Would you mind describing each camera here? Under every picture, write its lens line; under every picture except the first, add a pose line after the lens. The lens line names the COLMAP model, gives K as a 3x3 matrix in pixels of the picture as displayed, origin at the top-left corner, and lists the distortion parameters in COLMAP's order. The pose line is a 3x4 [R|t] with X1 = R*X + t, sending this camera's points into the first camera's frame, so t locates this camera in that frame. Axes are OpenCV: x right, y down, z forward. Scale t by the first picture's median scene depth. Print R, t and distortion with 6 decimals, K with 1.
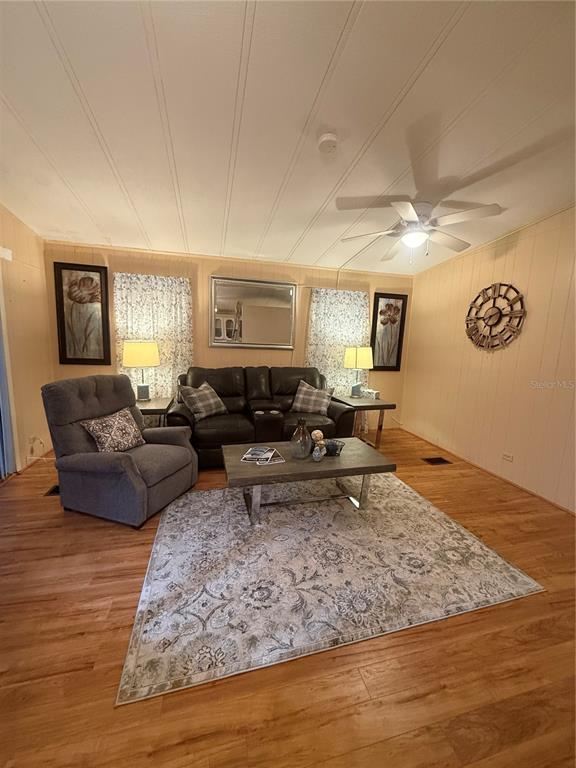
lens RADIAL K [[306.5, 0, 289.2], [0, 306.5, 384.6], [0, 0, 1]] dist [-0.000422, -0.000021]
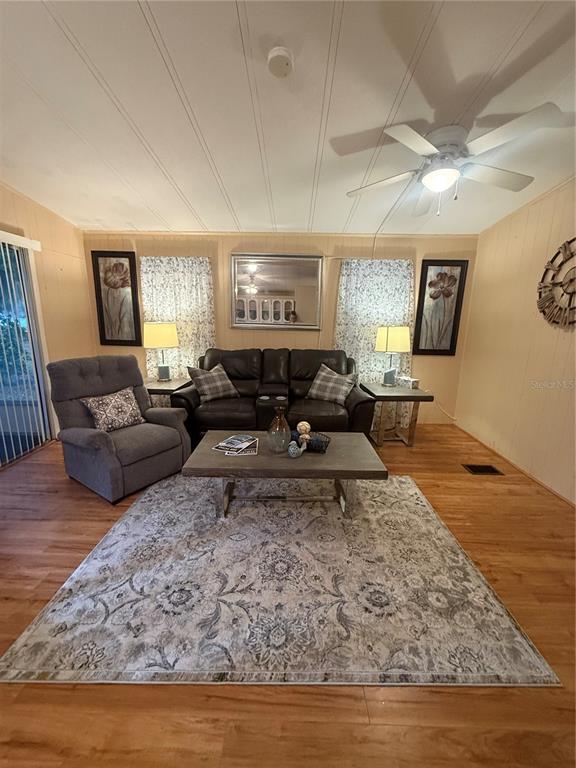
lens RADIAL K [[306.5, 0, 287.5], [0, 306.5, 385.1], [0, 0, 1]] dist [-0.000422, -0.000021]
pose [[0.961857, 0.039510, -0.270686, 0.289103], [-0.024022, 0.997891, 0.060295, -0.007972], [0.272498, -0.051493, 0.960778, 0.157016]]
